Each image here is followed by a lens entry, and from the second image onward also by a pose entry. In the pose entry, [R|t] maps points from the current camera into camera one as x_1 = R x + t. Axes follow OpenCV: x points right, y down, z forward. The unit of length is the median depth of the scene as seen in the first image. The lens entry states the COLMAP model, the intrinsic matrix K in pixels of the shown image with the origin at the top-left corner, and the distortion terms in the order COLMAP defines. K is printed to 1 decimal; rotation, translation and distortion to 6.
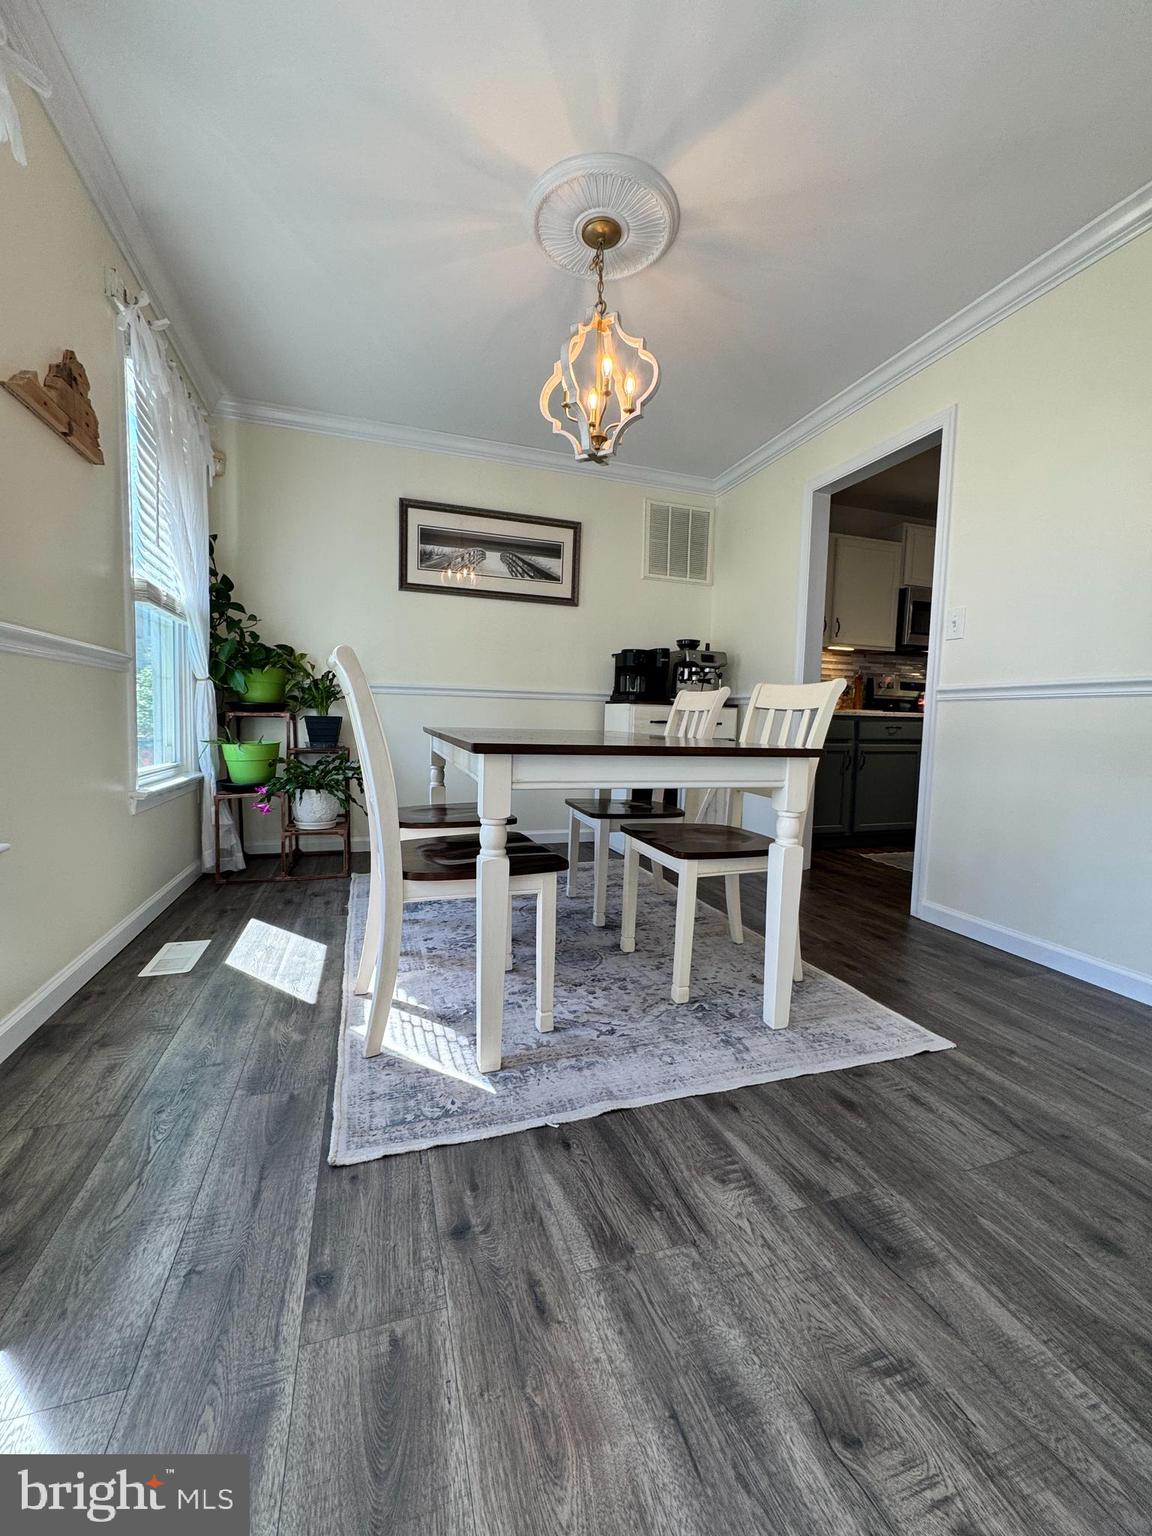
lens RADIAL K [[610.6, 0, 575.4], [0, 610.6, 766.5], [0, 0, 1]] dist [-0.005496, 0.001340]
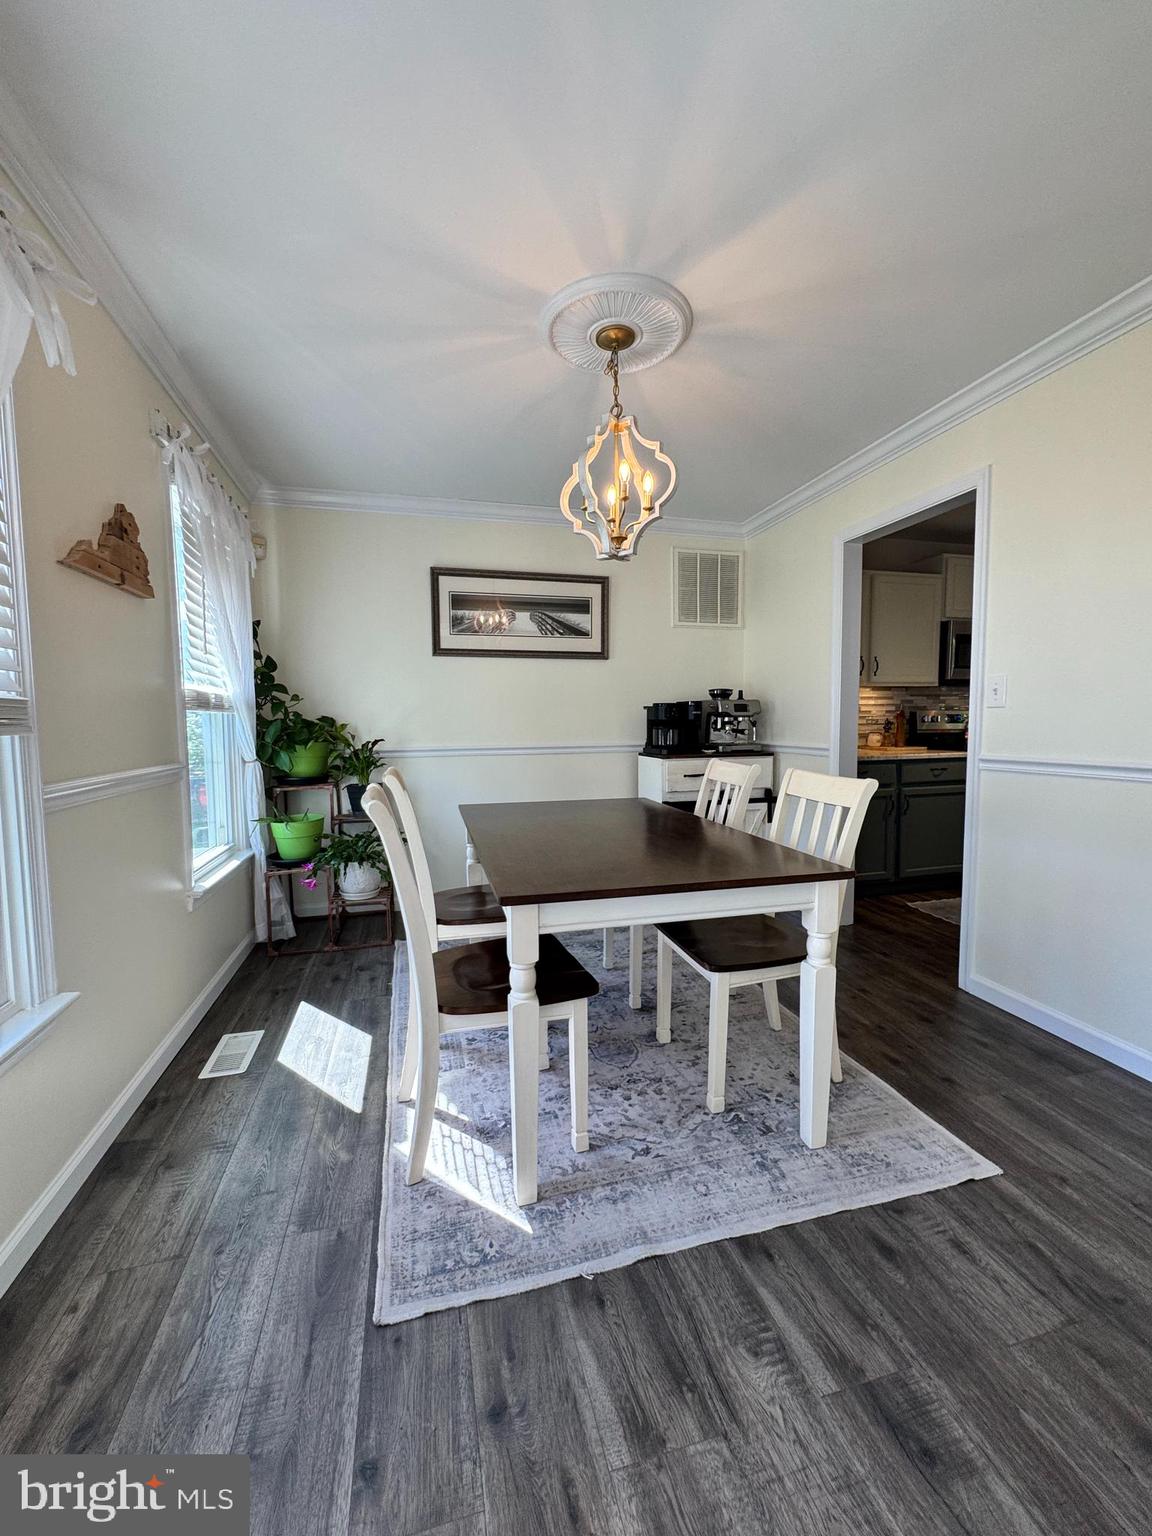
lens RADIAL K [[610.6, 0, 573.9], [0, 610.6, 767.2], [0, 0, 1]] dist [-0.005496, 0.001340]
pose [[0.997149, -0.030274, -0.069113, 0.024356], [0.030136, 0.999541, -0.003036, -0.173960], [0.069174, 0.000945, 0.997604, -0.014313]]
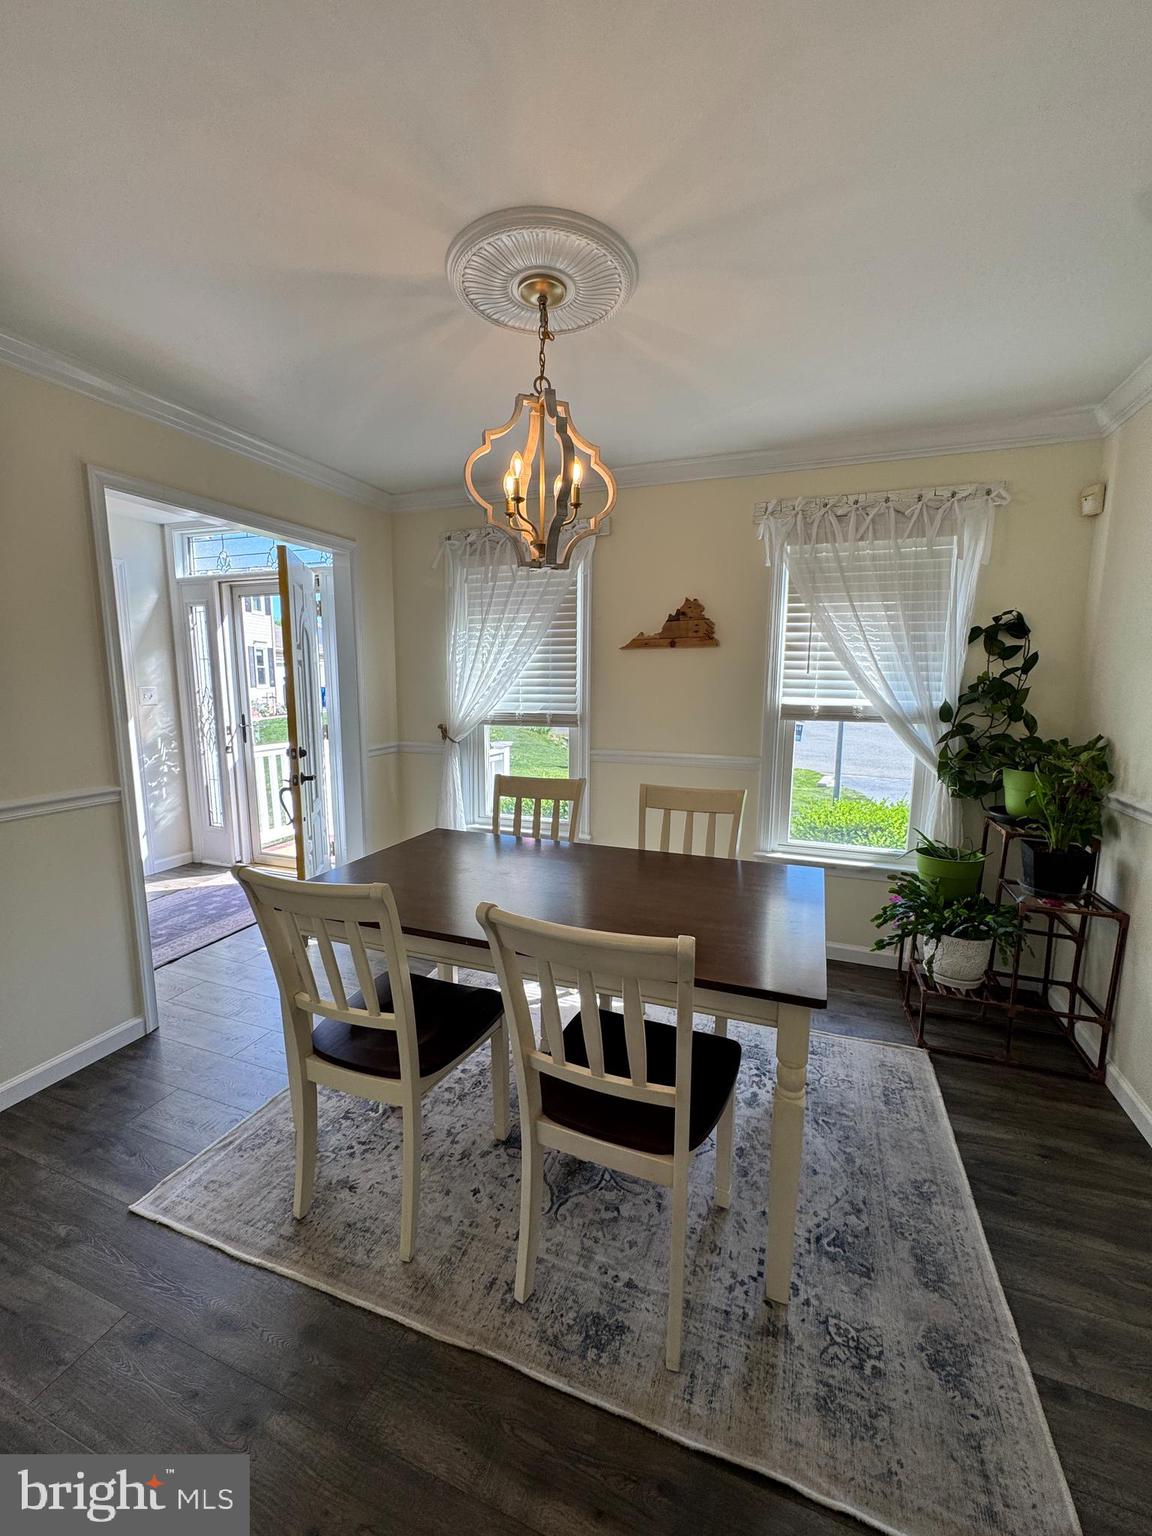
lens RADIAL K [[610.6, 0, 576.5], [0, 610.6, 769.7], [0, 0, 1]] dist [-0.005496, 0.001340]
pose [[-0.631838, 0.086473, -0.770262, 0.740182], [-0.078943, 0.981410, 0.174934, -0.424395], [0.771070, 0.171337, -0.613266, 1.764199]]
